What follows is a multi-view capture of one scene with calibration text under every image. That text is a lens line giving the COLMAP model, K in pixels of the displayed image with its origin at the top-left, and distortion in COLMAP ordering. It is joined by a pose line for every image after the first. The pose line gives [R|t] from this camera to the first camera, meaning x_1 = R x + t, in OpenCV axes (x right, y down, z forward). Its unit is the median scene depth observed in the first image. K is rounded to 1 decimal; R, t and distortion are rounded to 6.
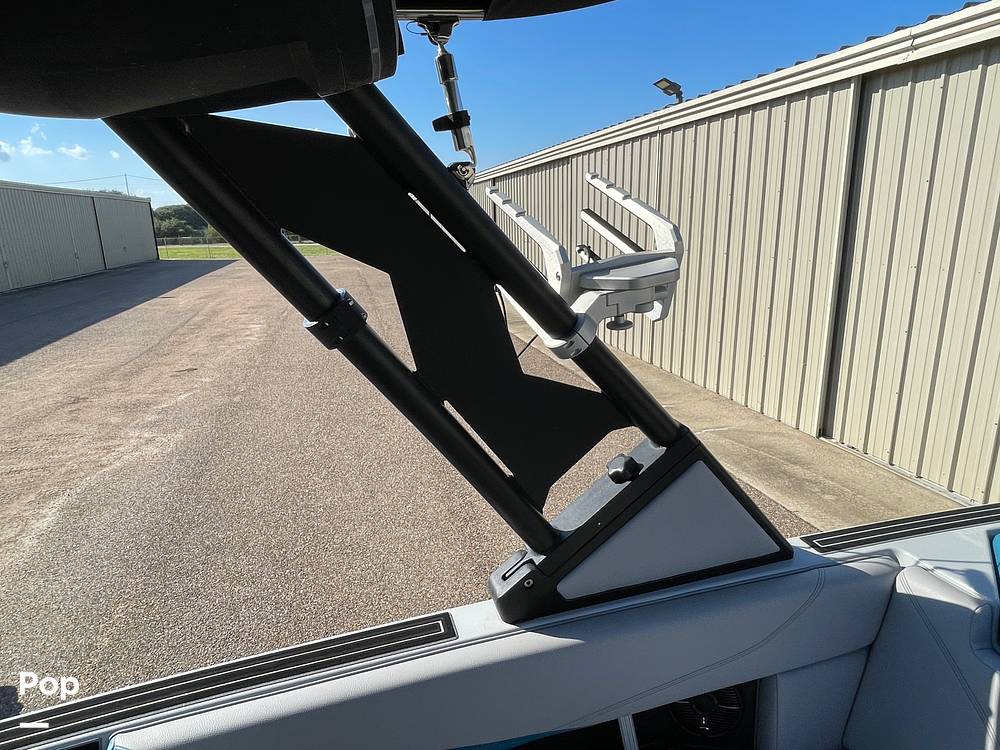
lens RADIAL K [[614.3, 0, 491.6], [0, 614.3, 378.9], [0, 0, 1]] dist [-0.003509, -0.001699]
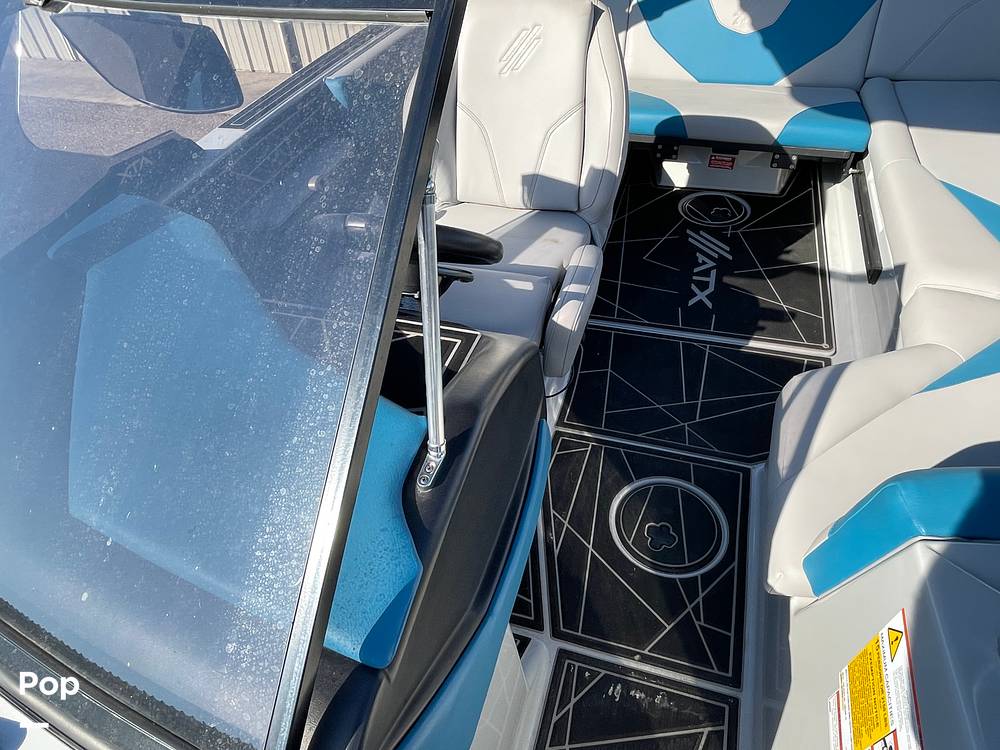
lens RADIAL K [[614.3, 0, 498.0], [0, 614.3, 381.5], [0, 0, 1]] dist [-0.003509, -0.001699]
pose [[0.564582, -0.550655, 0.614839, -0.311163], [0.243155, 0.822825, 0.513649, 0.085498], [-0.788748, -0.140496, 0.598446, -0.089204]]
